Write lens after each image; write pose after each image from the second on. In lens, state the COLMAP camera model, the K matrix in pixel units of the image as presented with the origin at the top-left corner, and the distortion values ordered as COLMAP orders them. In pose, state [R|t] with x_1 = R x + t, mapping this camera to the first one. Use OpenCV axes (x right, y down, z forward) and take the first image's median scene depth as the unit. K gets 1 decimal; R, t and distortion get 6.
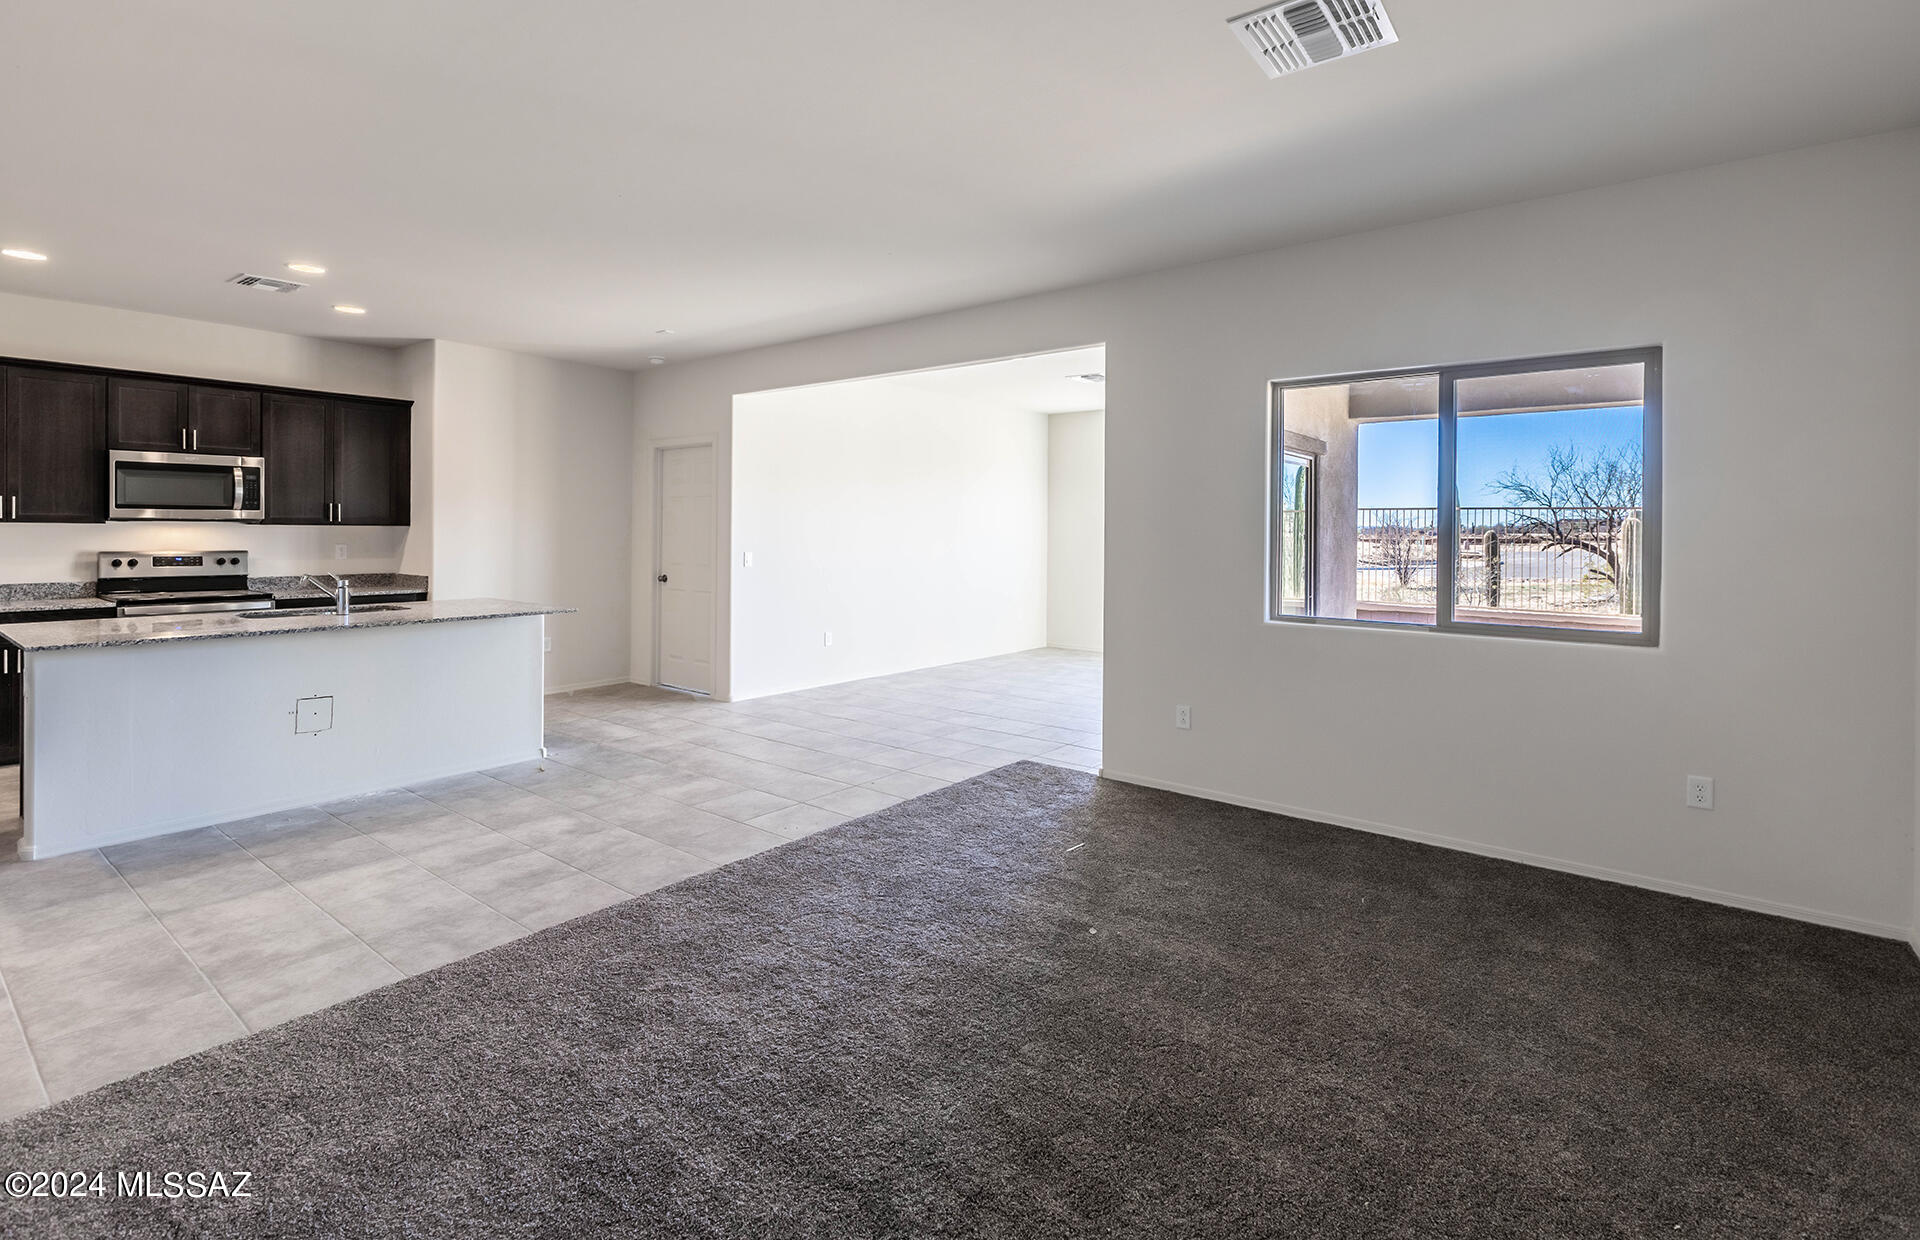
lens RADIAL K [[883.6, 0, 956.3], [0, 883.6, 534.9], [0, 0, 1]] dist [0.003069, -0.000403]
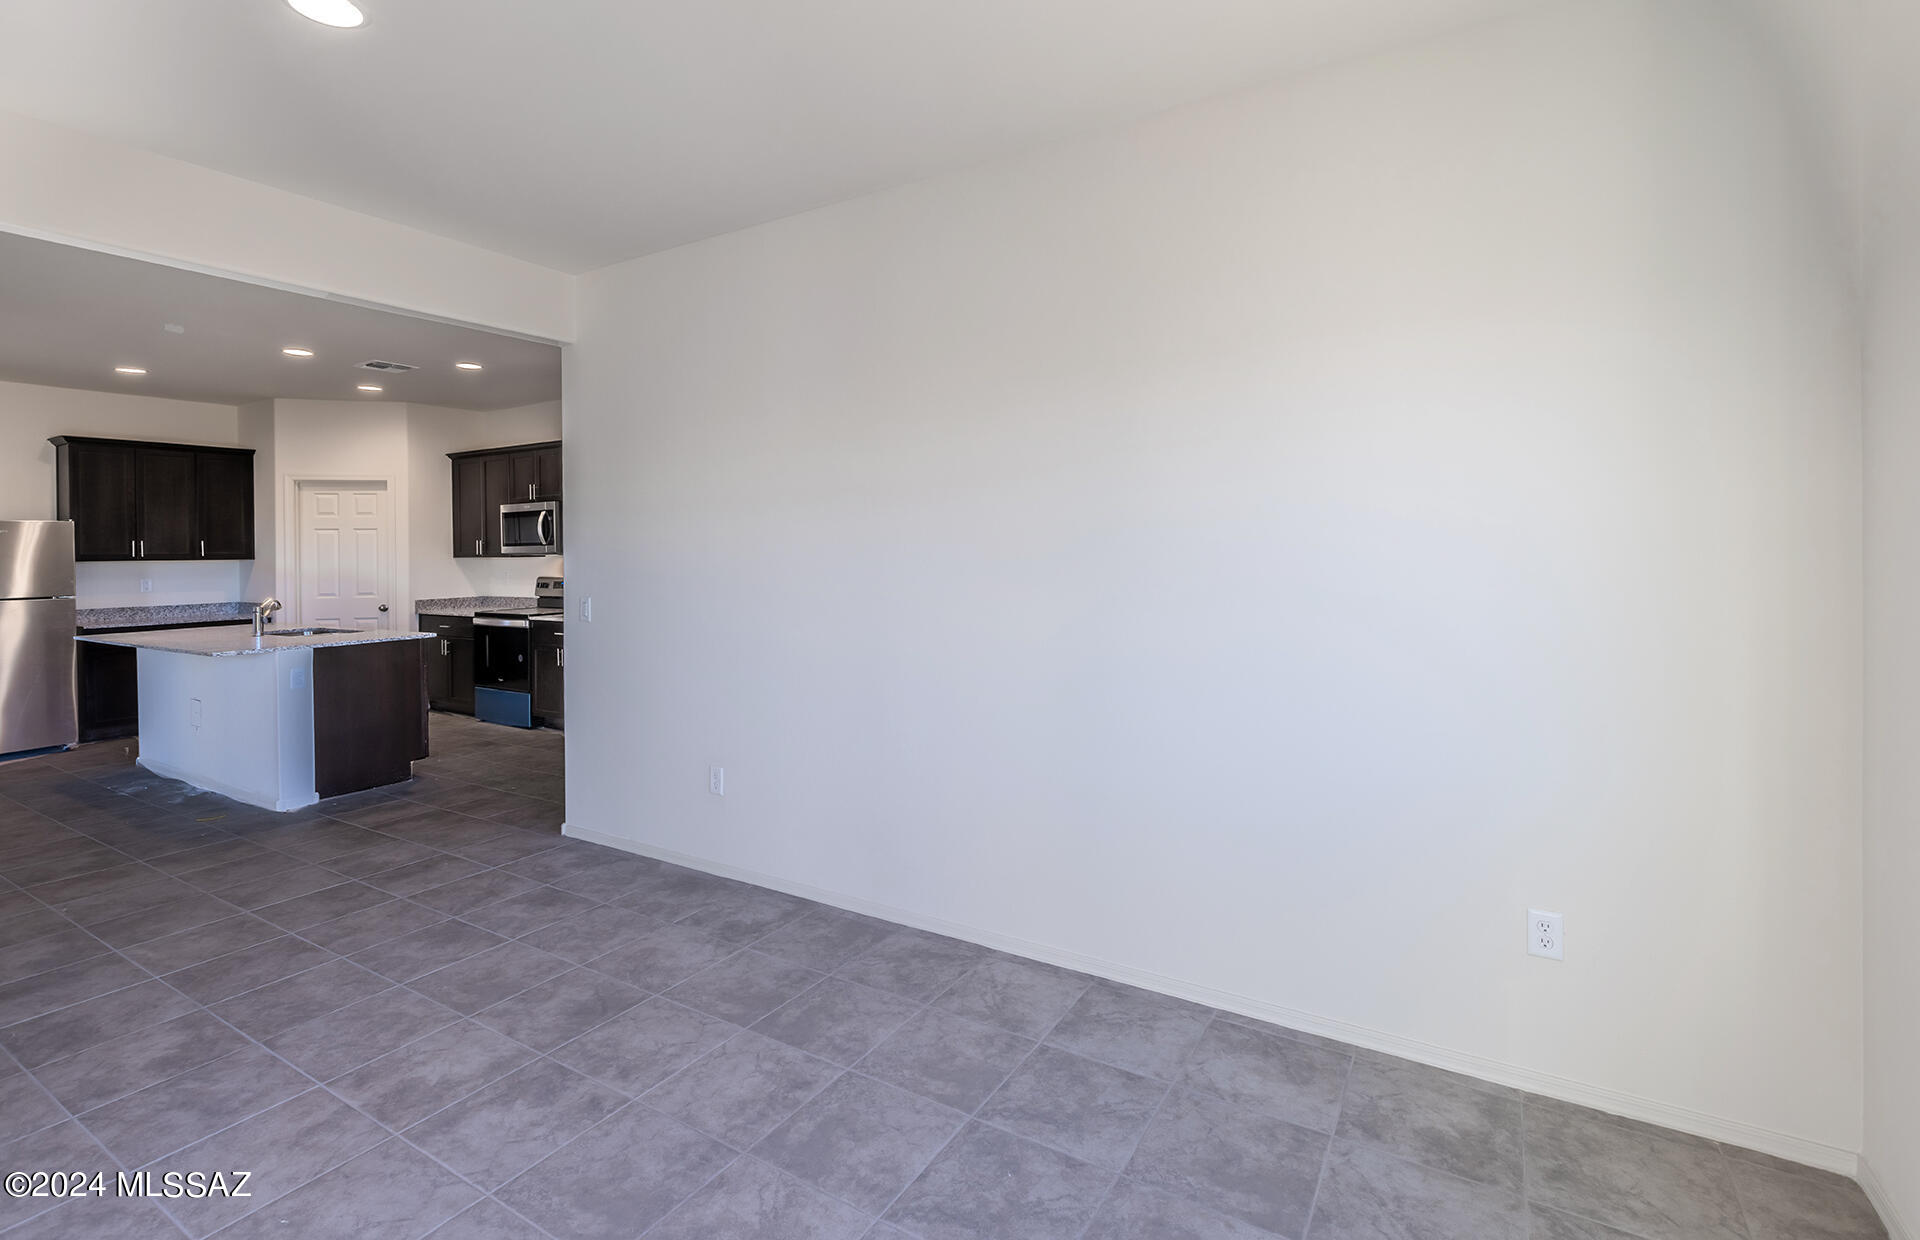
lens RADIAL K [[883.6, 0, 959.6], [0, 883.6, 552.0], [0, 0, 1]] dist [0.003069, -0.000403]
pose [[0.120932, -0.009885, -0.992612, 0.488802], [0.007504, 0.999931, -0.009044, -0.003147], [0.992632, -0.006355, 0.120998, 1.440048]]
